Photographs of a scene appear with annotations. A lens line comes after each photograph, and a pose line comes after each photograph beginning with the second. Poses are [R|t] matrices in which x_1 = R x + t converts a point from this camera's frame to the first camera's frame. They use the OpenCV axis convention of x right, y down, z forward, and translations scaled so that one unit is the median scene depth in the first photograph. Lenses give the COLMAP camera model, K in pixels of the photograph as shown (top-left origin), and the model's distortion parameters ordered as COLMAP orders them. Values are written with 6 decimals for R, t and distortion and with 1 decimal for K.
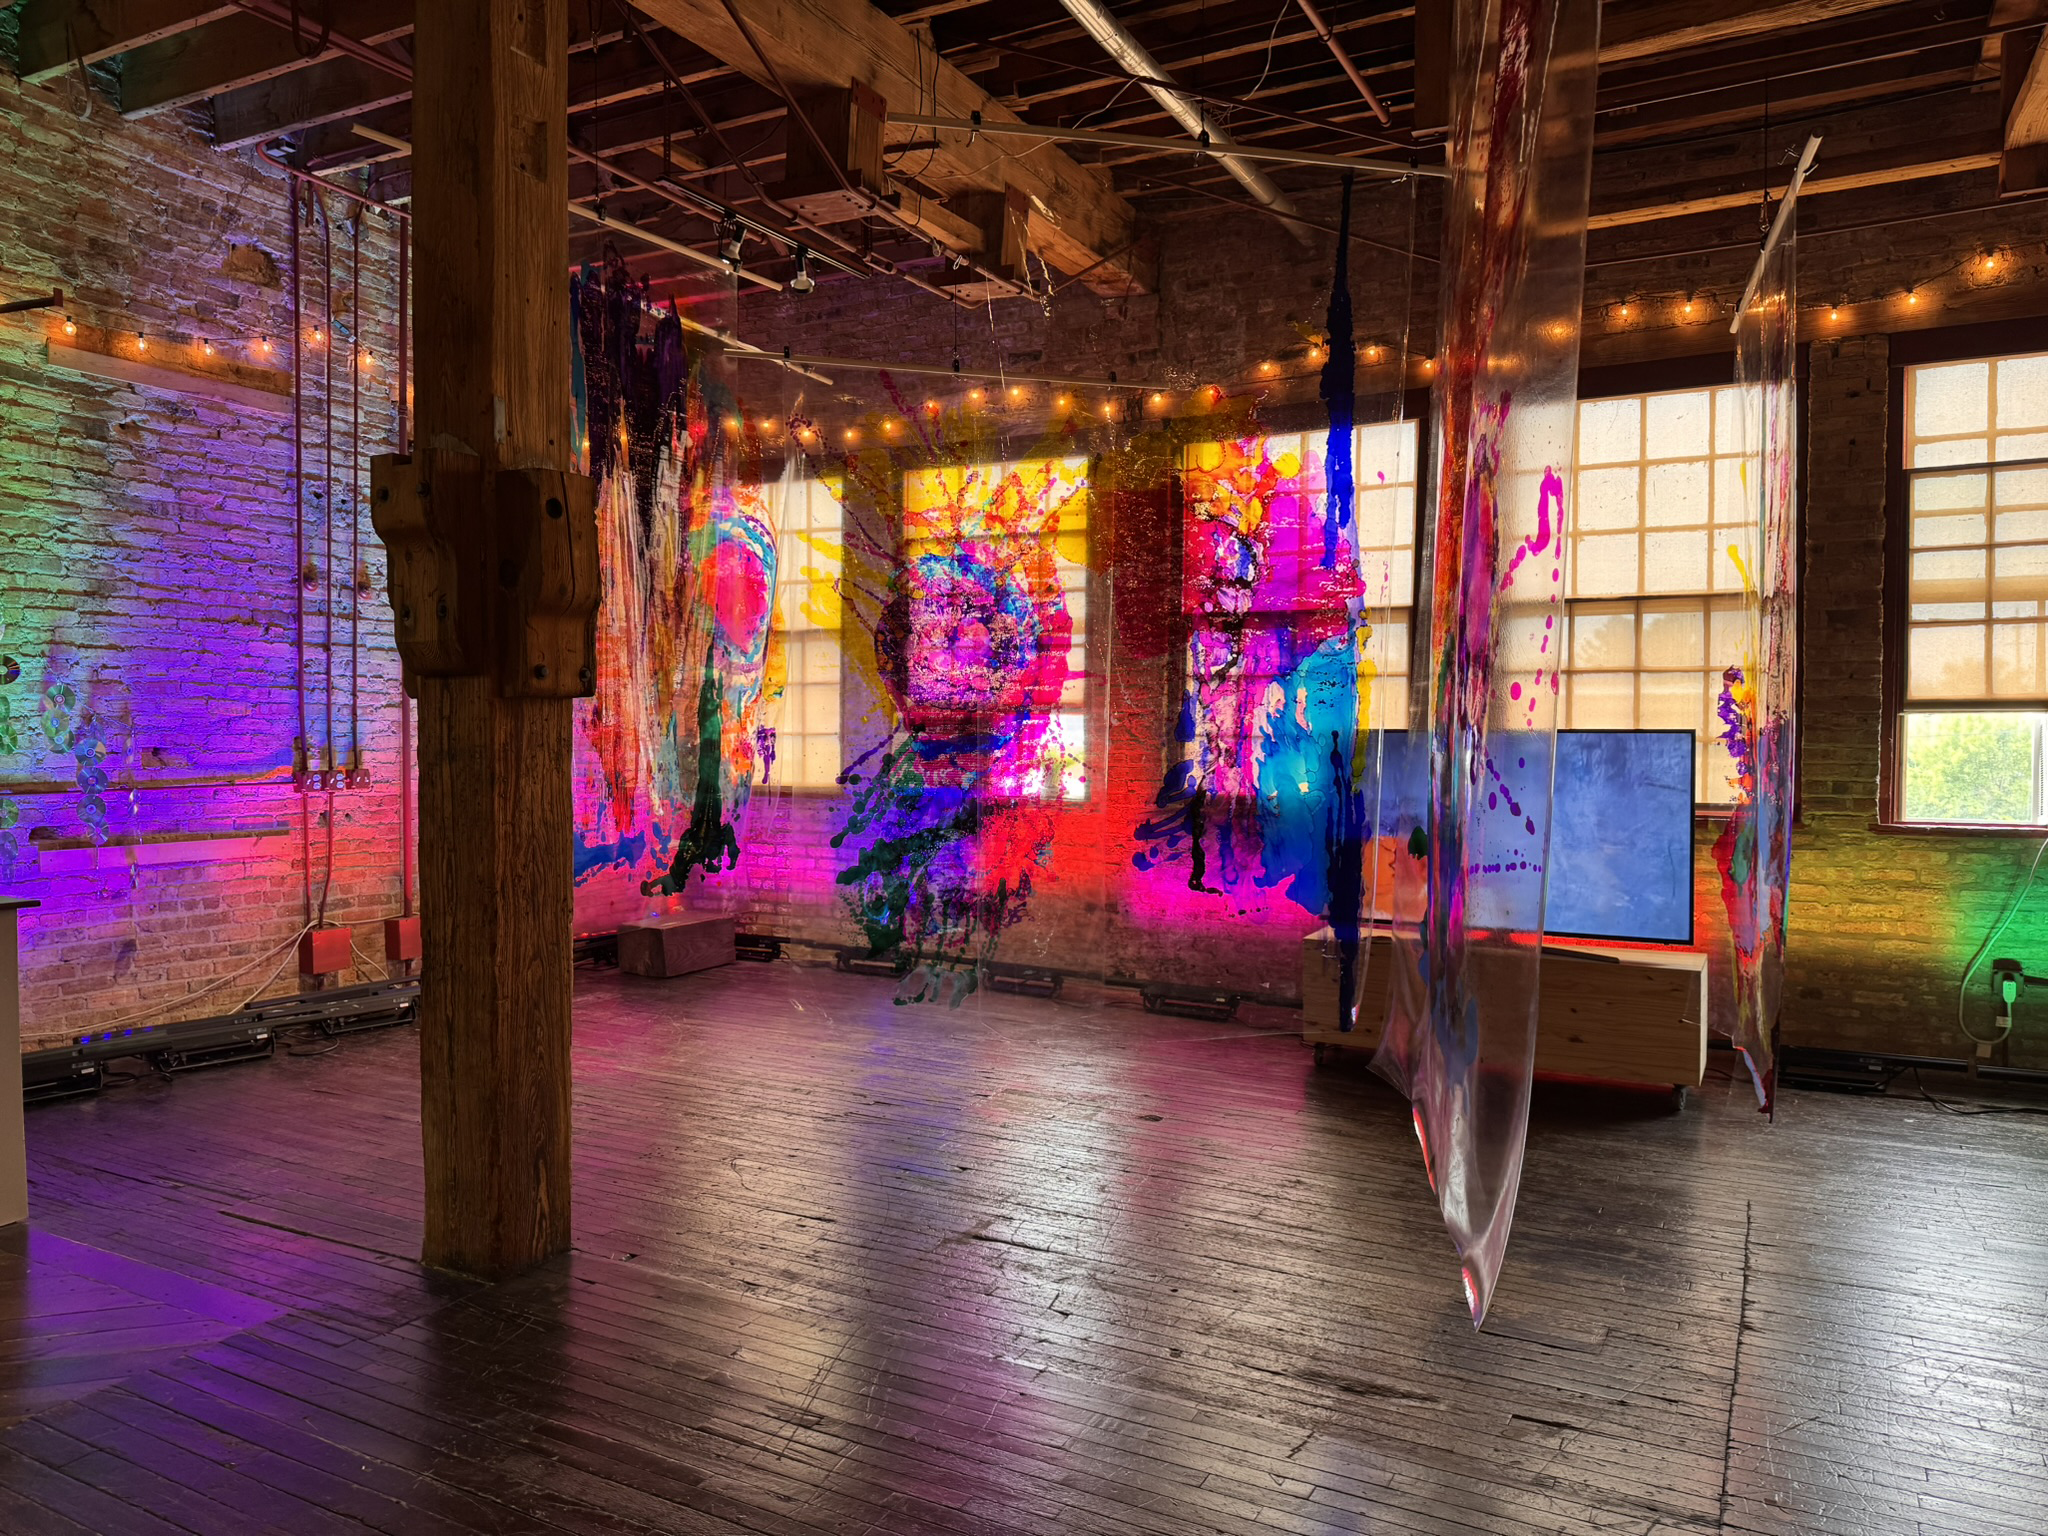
lens RADIAL K [[1440.2, 0, 1024.0], [0, 1440.2, 768.0], [0, 0, 1]] dist [0.028178, -0.059075]
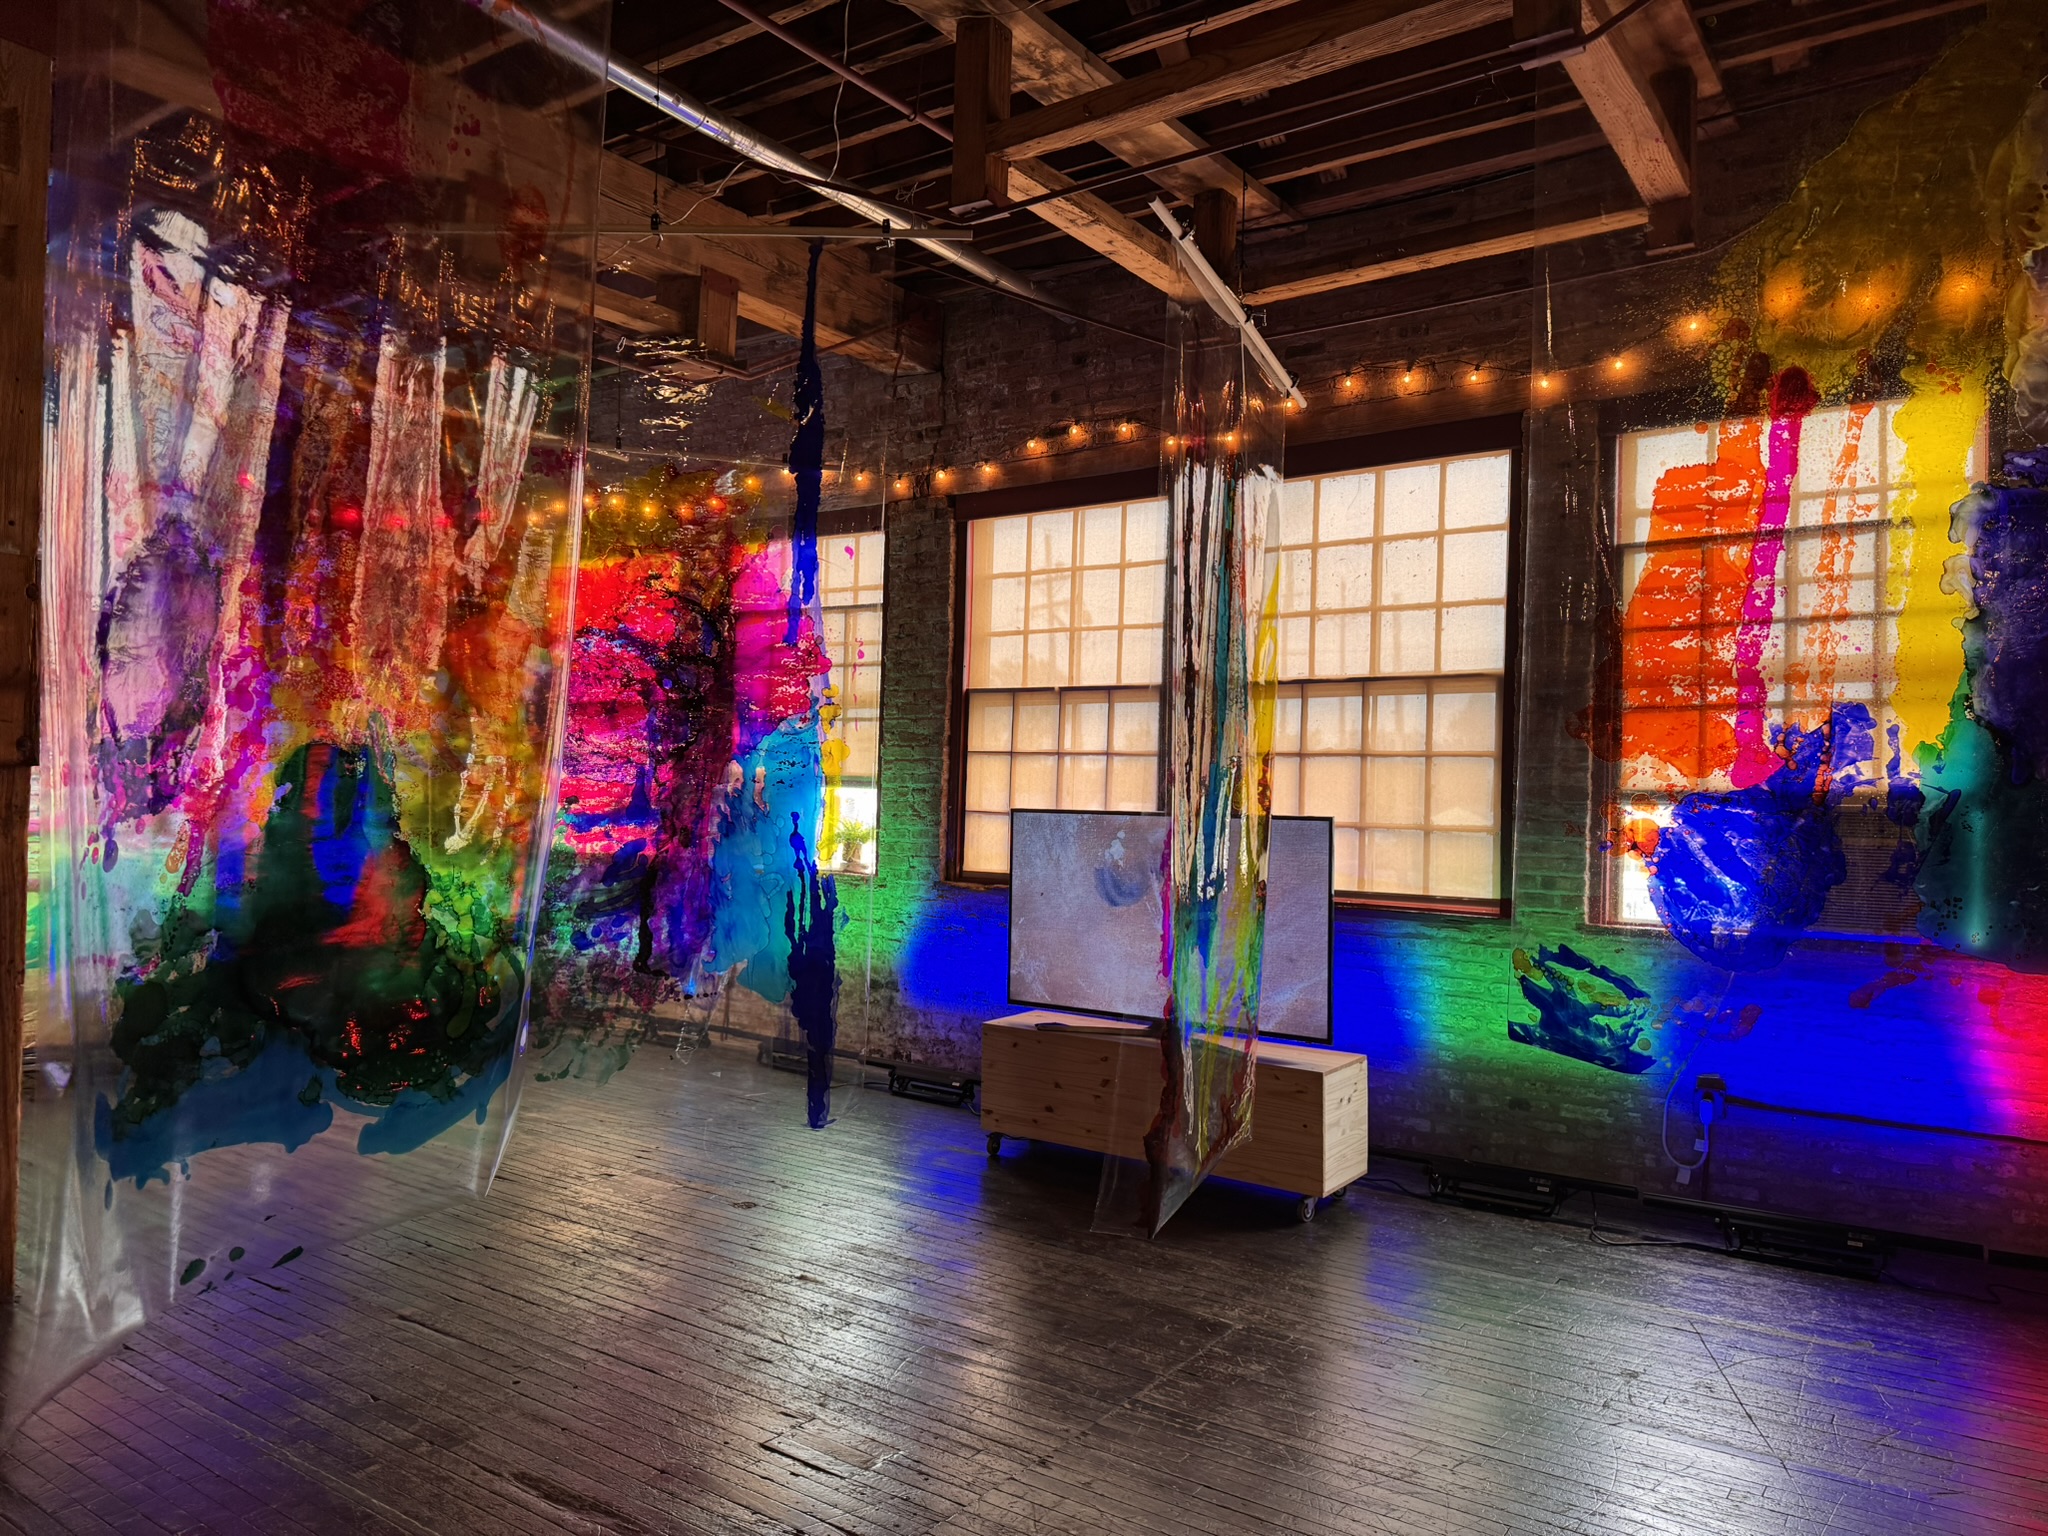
lens RADIAL K [[1419.5, 0, 1028.9], [0, 1419.5, 778.4], [0, 0, 1]] dist [0.032270, -0.081259]
pose [[0.993541, 0.016654, -0.112245, 0.339632], [-0.021487, 0.998887, -0.041983, -0.008162], [0.111421, 0.044124, 0.992793, 0.047895]]
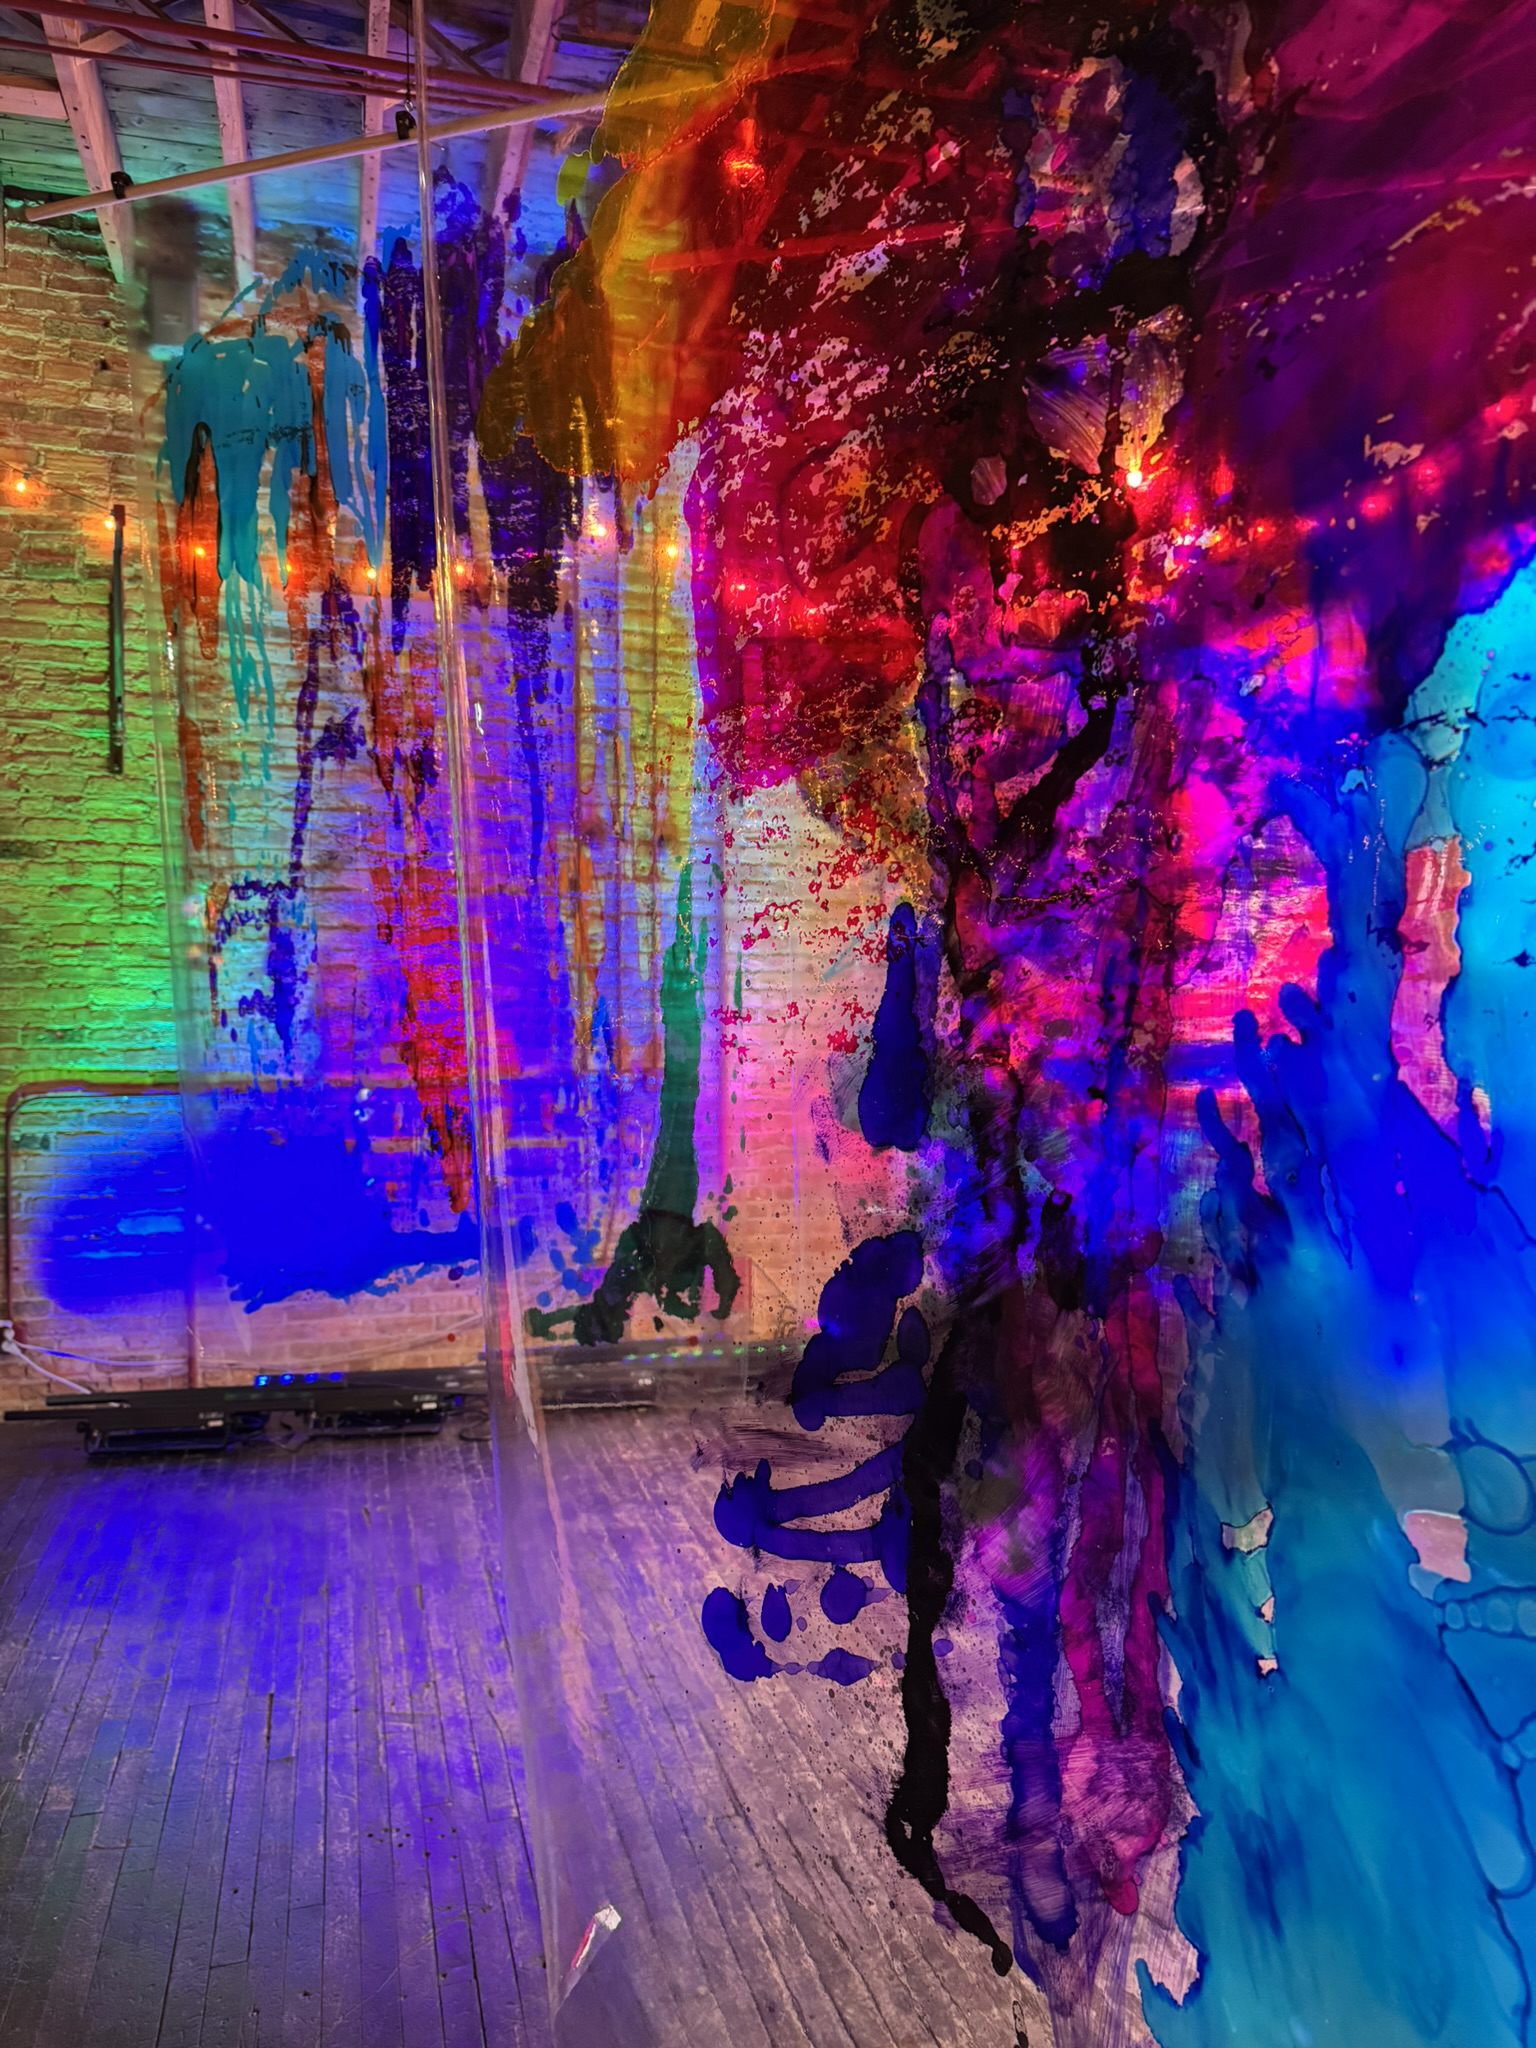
lens RADIAL K [[1440.2, 0, 768.1], [0, 1440.2, 994.7], [0, 0, 1]] dist [0.028178, -0.059075]
pose [[0.531367, 0.001213, -0.847141, 0.198364], [-0.053305, 0.998065, -0.032006, -0.022863], [0.845463, 0.062164, 0.530404, 0.608015]]
